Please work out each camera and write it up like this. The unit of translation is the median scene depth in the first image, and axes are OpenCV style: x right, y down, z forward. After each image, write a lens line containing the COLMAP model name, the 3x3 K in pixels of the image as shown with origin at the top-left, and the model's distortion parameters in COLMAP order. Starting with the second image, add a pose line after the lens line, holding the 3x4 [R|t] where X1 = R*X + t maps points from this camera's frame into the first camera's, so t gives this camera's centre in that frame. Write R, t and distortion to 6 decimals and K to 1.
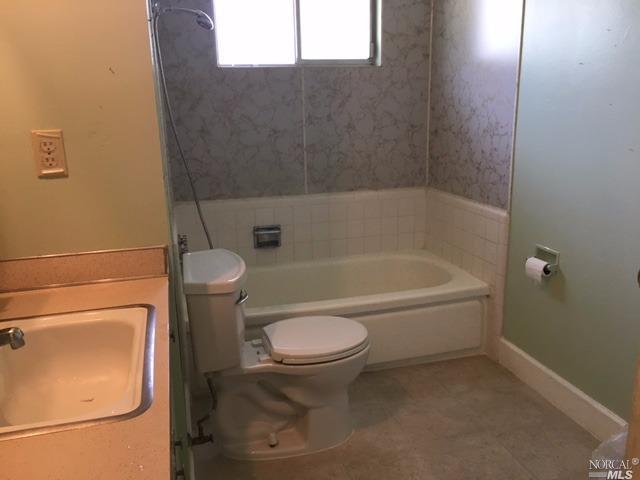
lens RADIAL K [[546.0, 0, 318.3], [0, 546.0, 241.8], [0, 0, 1]] dist [0.059965, -0.068270]
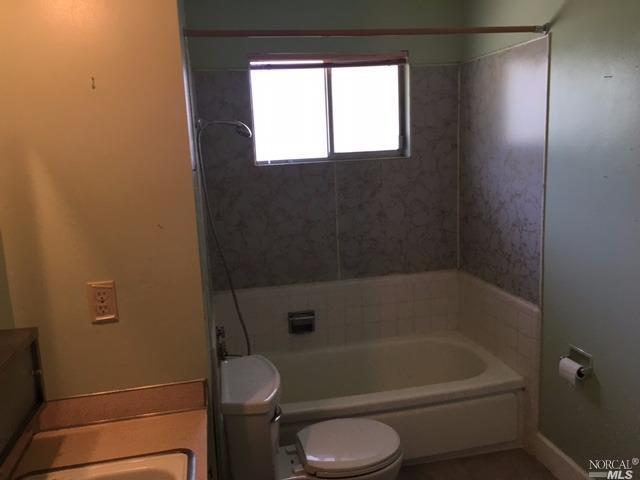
lens RADIAL K [[546.0, 0, 320.3], [0, 546.0, 236.0], [0, 0, 1]] dist [0.059965, -0.068270]
pose [[0.998180, -0.007576, -0.059833, 0.005138], [0.003069, 0.997175, -0.075057, -0.101945], [0.060233, 0.074736, 0.995383, -0.034887]]
